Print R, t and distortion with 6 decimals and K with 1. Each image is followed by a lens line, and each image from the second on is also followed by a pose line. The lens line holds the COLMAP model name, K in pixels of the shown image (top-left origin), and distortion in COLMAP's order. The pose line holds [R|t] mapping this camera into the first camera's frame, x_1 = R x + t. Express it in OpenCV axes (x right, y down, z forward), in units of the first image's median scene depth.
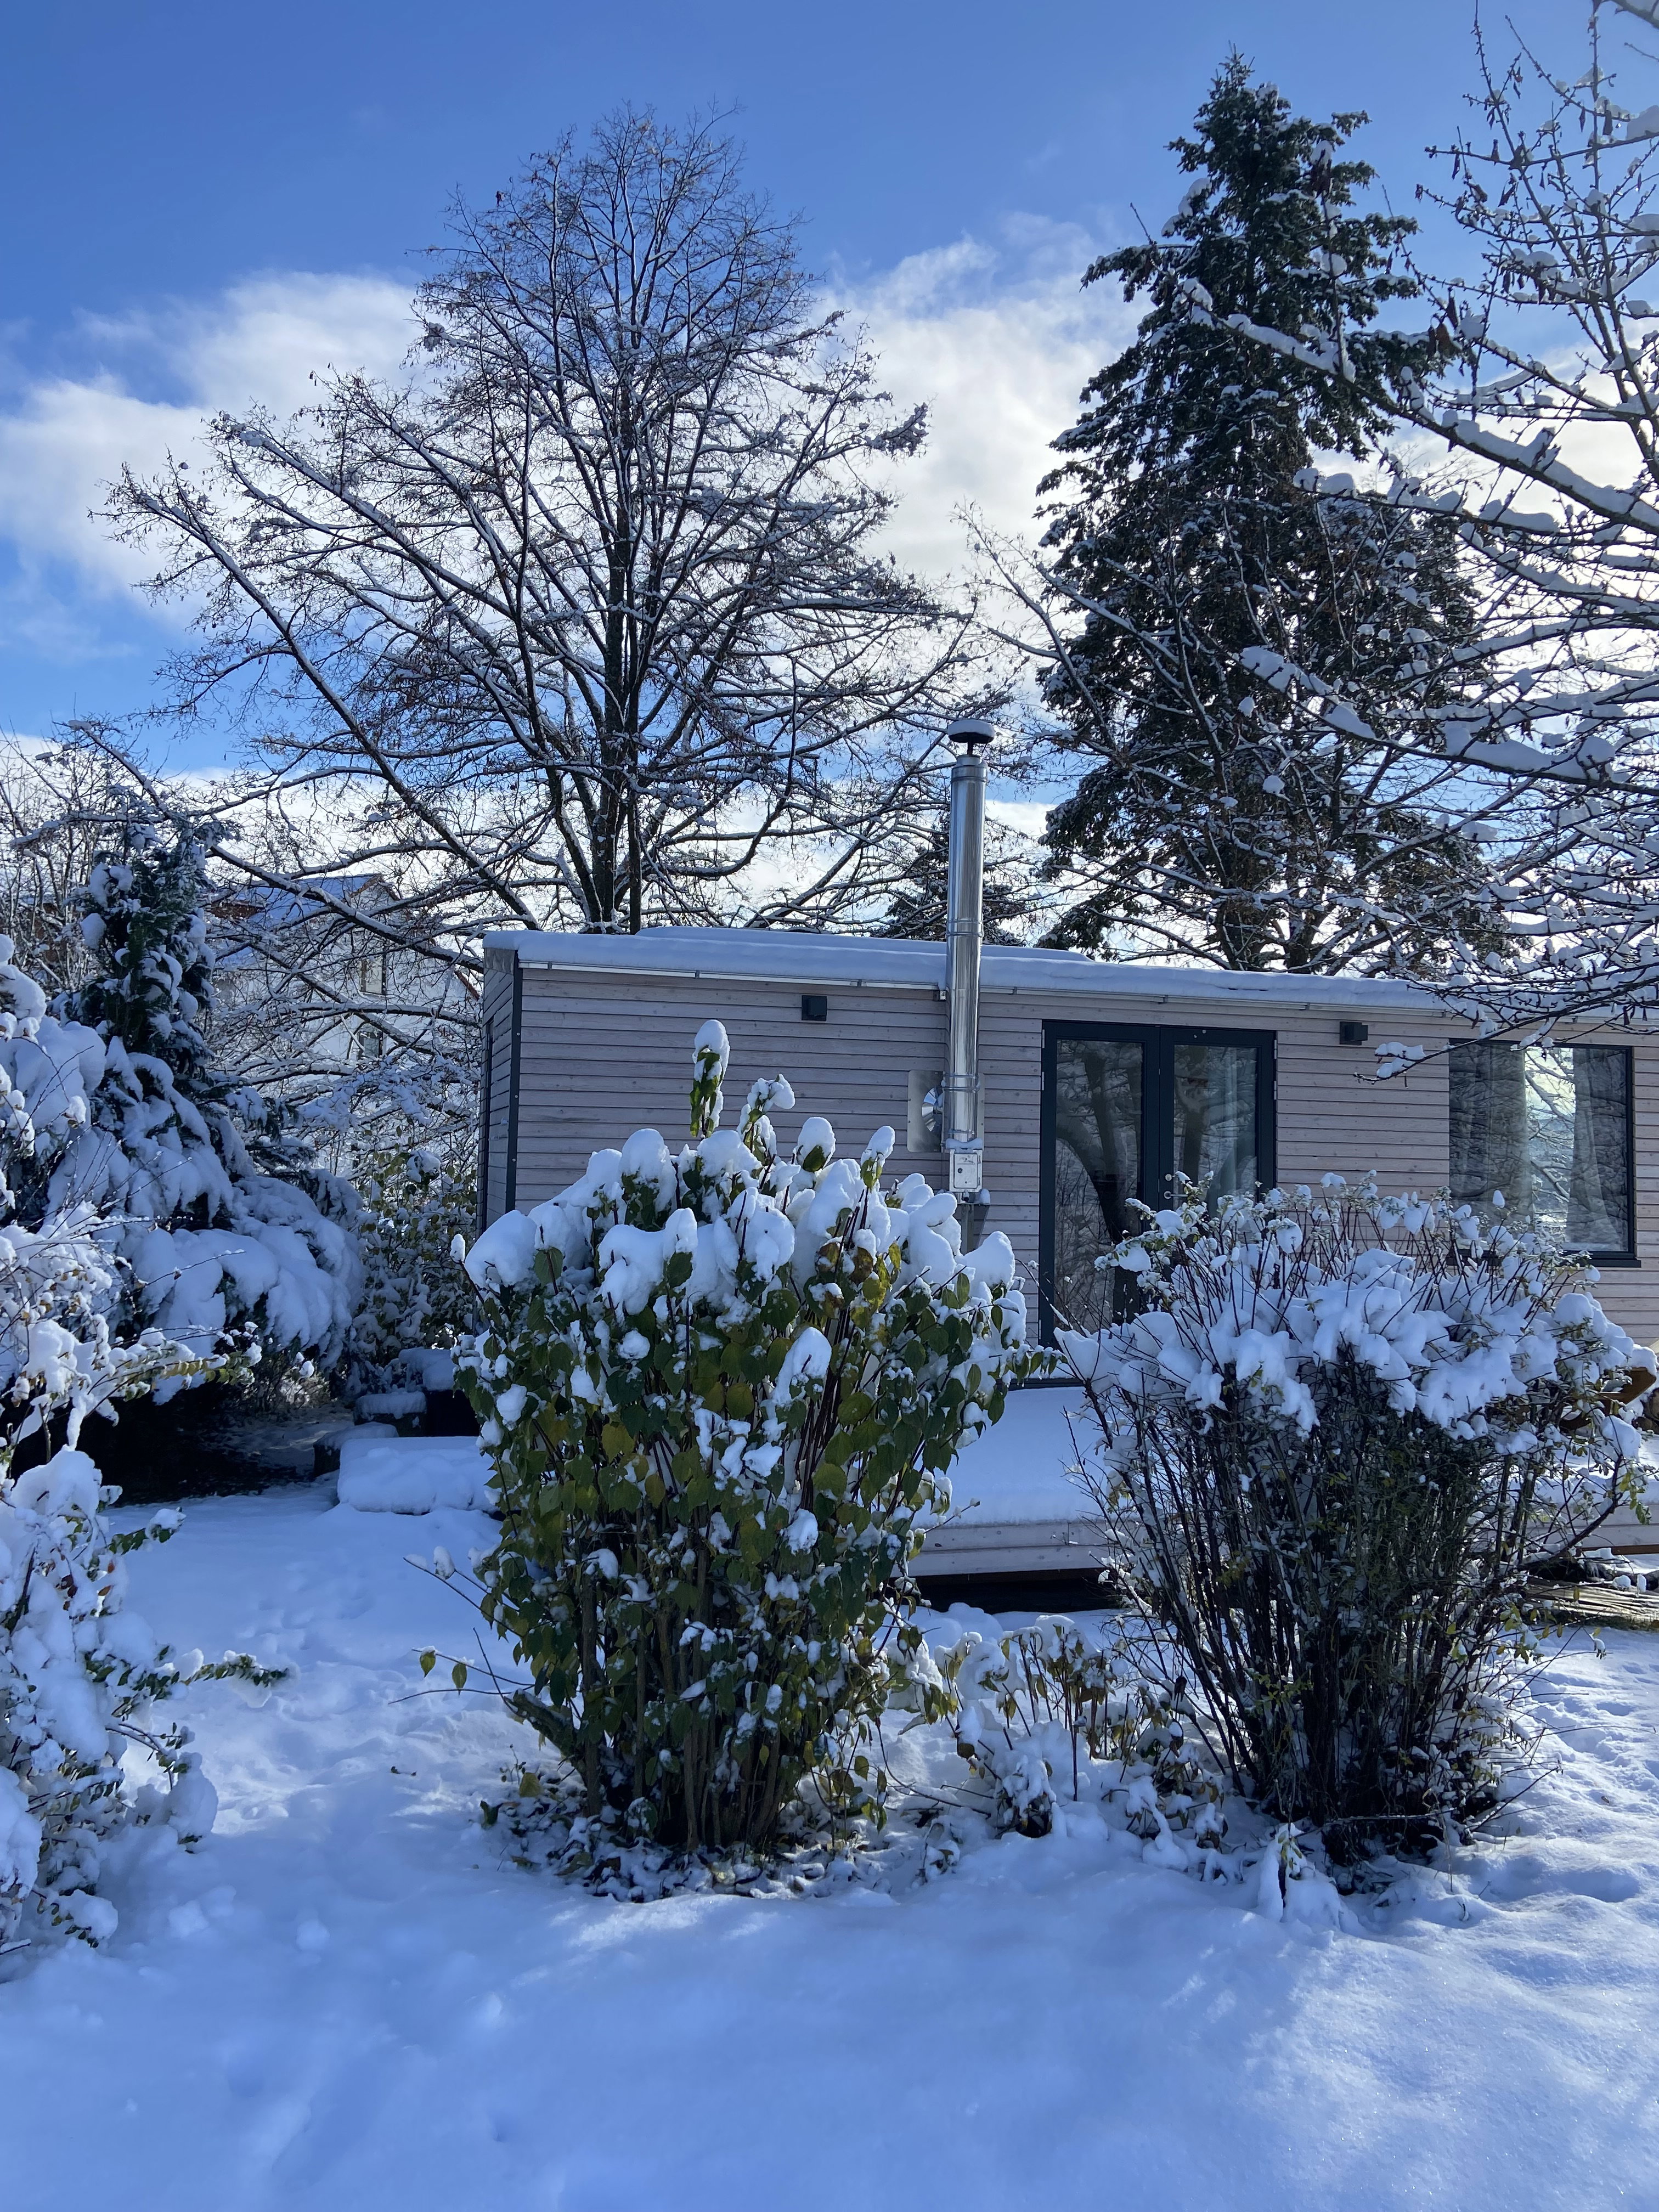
lens RADIAL K [[1672.5, 0, 829.5], [0, 1672.5, 1106.0], [0, 0, 1]] dist [0.125718, -0.179761]
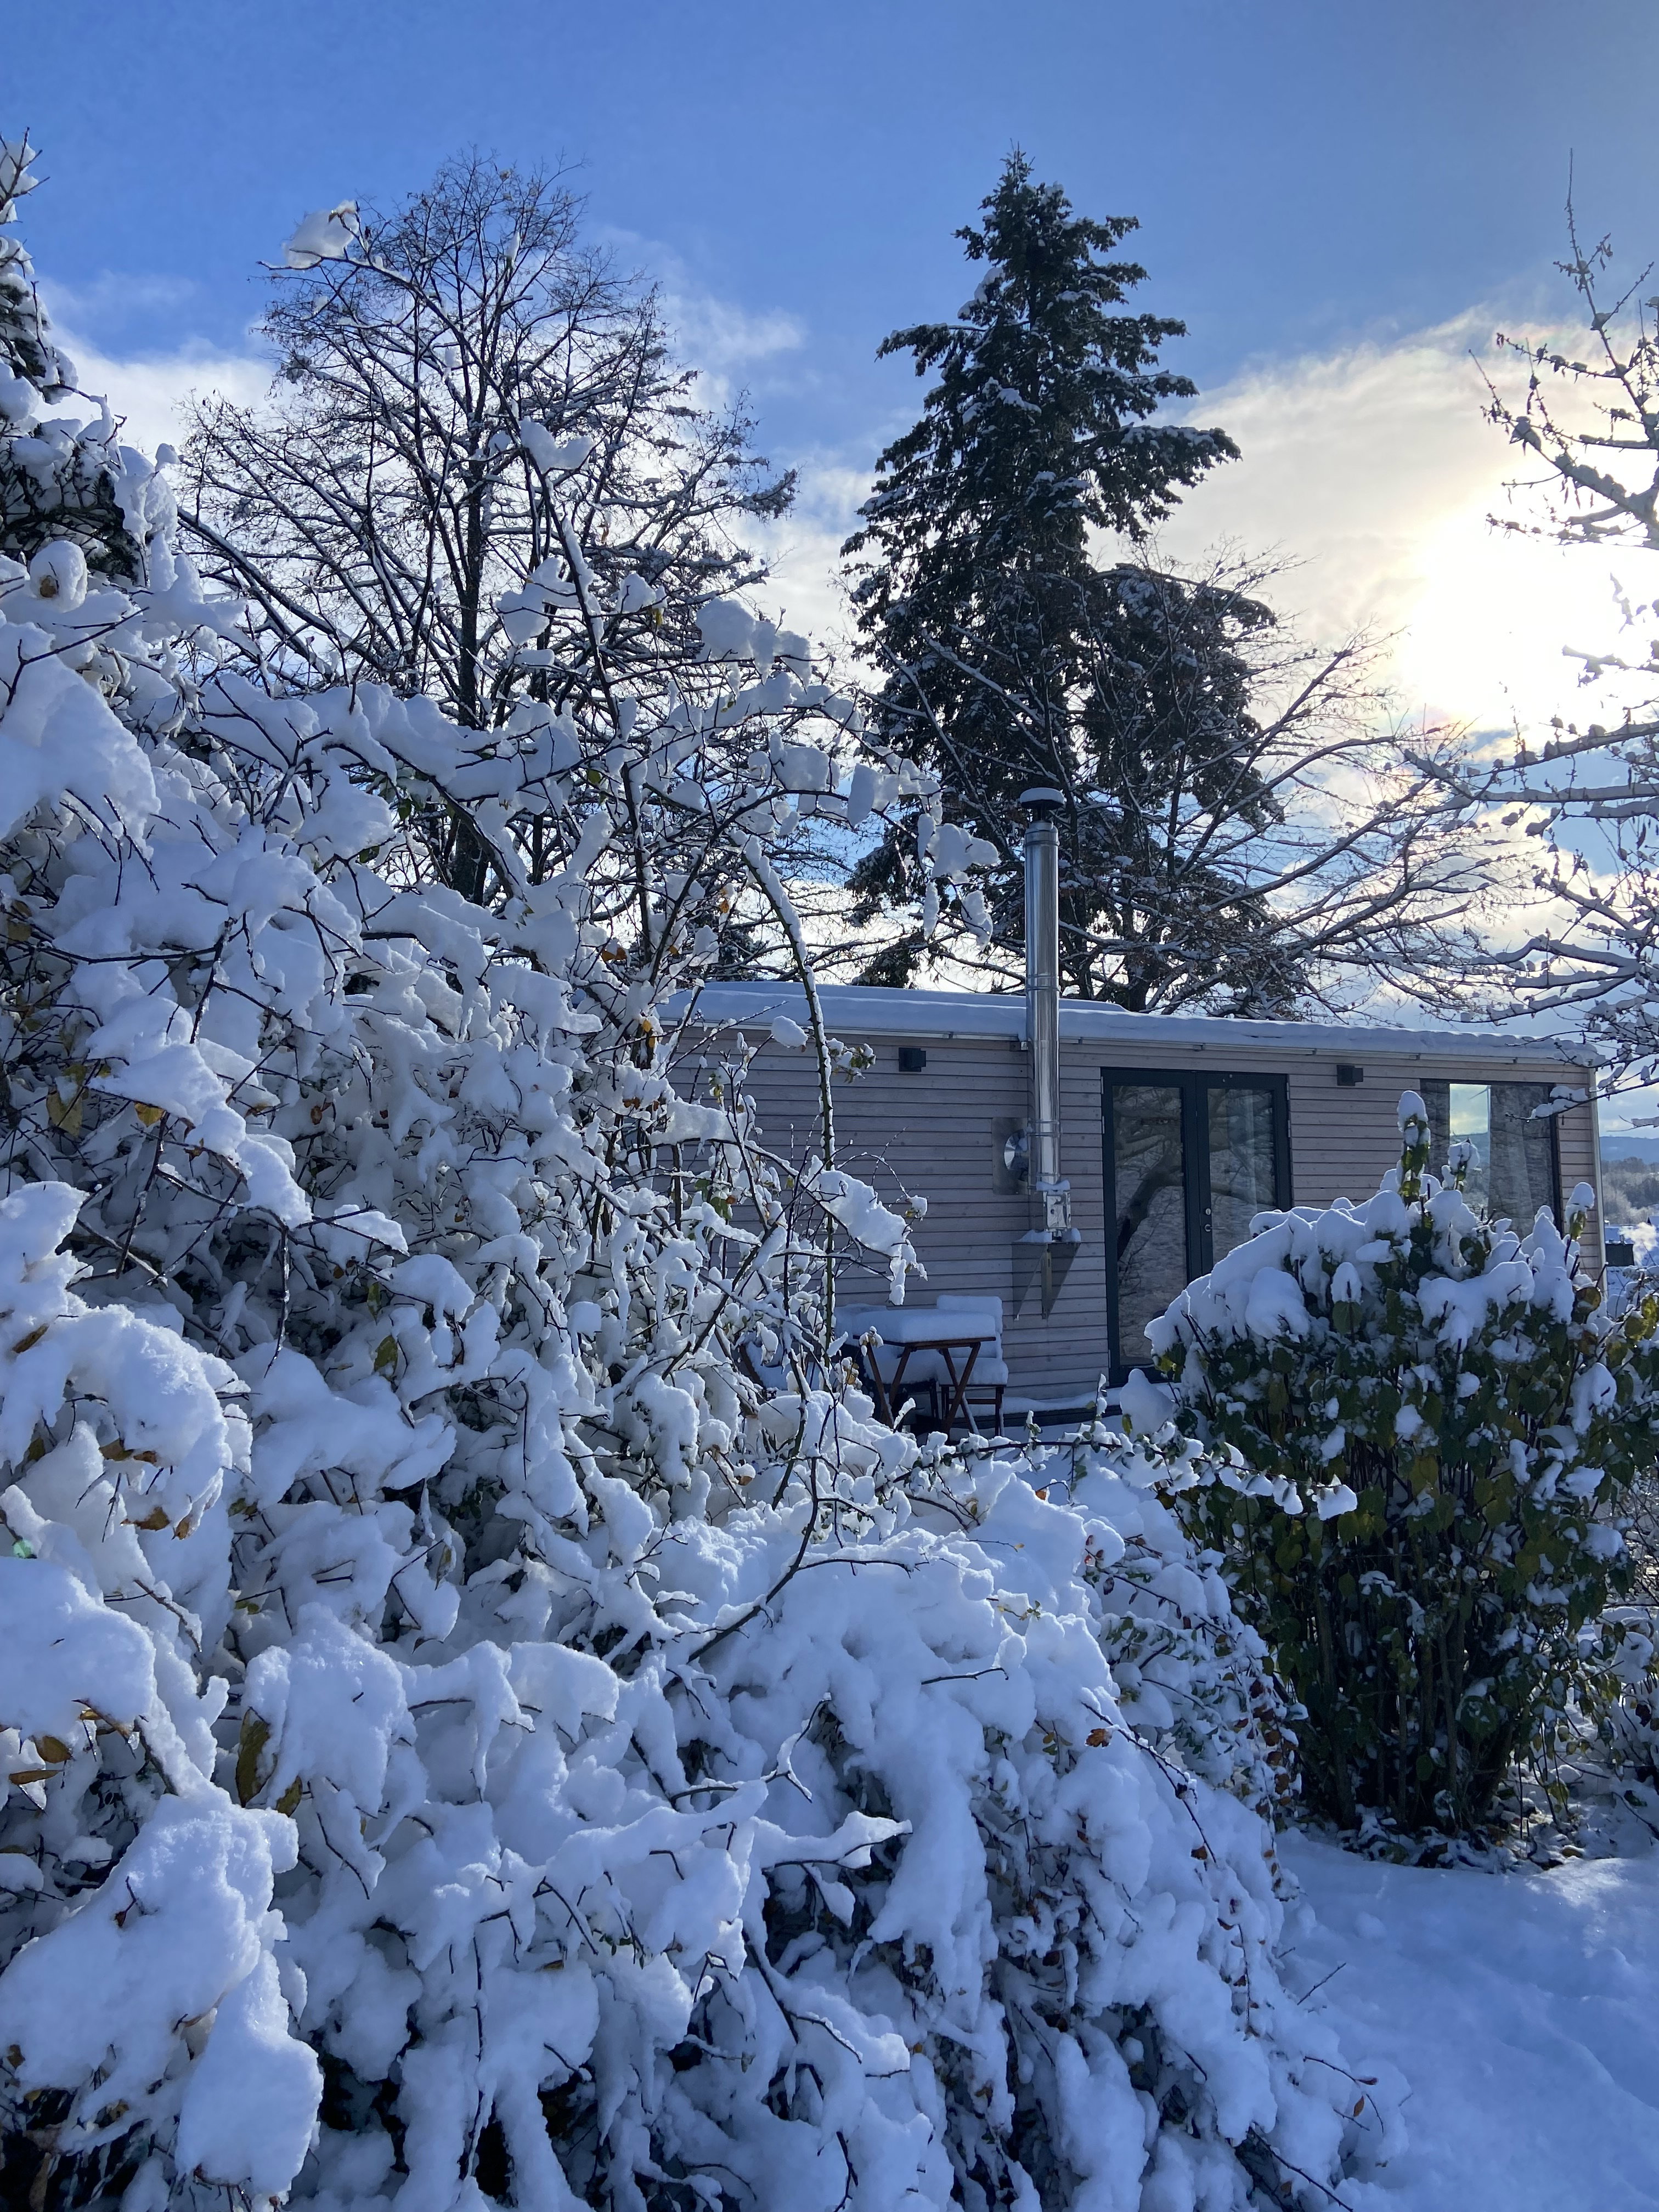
lens RADIAL K [[1672.5, 0, 829.5], [0, 1672.5, 1106.0], [0, 0, 1]] dist [0.125718, -0.179761]
pose [[0.976570, -0.018507, 0.214404, -0.118202], [0.022602, 0.999606, -0.016665, -0.005611], [-0.214011, 0.021120, 0.976603, -0.004419]]
